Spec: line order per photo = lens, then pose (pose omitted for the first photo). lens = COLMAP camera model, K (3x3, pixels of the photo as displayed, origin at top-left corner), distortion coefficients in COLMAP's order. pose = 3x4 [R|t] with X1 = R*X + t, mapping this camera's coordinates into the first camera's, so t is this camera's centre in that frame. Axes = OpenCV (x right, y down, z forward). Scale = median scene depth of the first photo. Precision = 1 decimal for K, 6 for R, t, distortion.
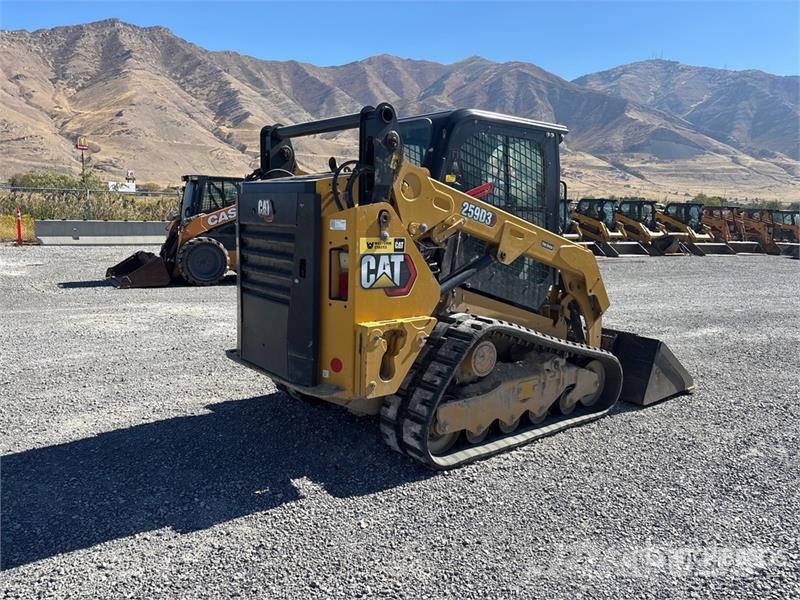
lens RADIAL K [[609.3, 0, 402.2], [0, 609.3, 297.3], [0, 0, 1]] dist [0.040090, -0.048856]
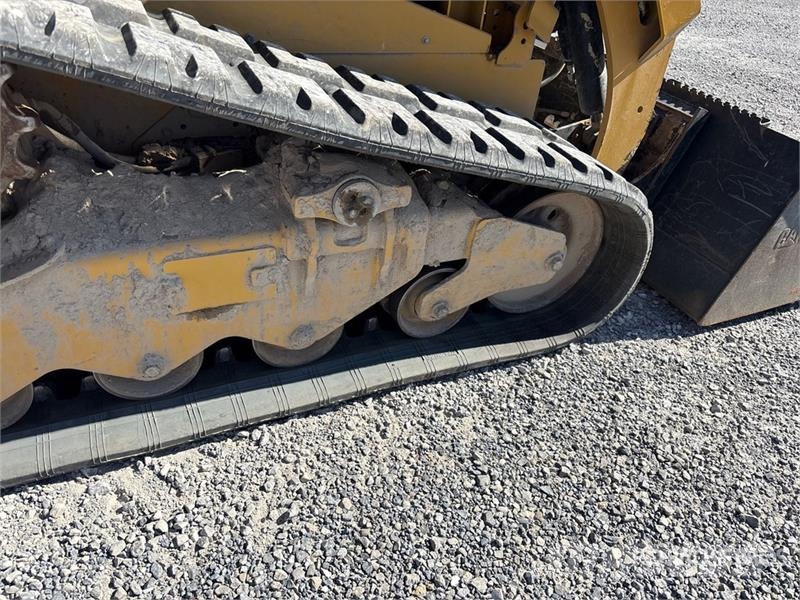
lens RADIAL K [[609.3, 0, 402.2], [0, 609.3, 297.3], [0, 0, 1]] dist [0.040090, -0.048856]
pose [[0.963340, 0.208643, -0.168652, 0.309157], [-0.111313, 0.882819, 0.456333, 0.018715], [0.244099, -0.420831, 0.873680, 0.711355]]
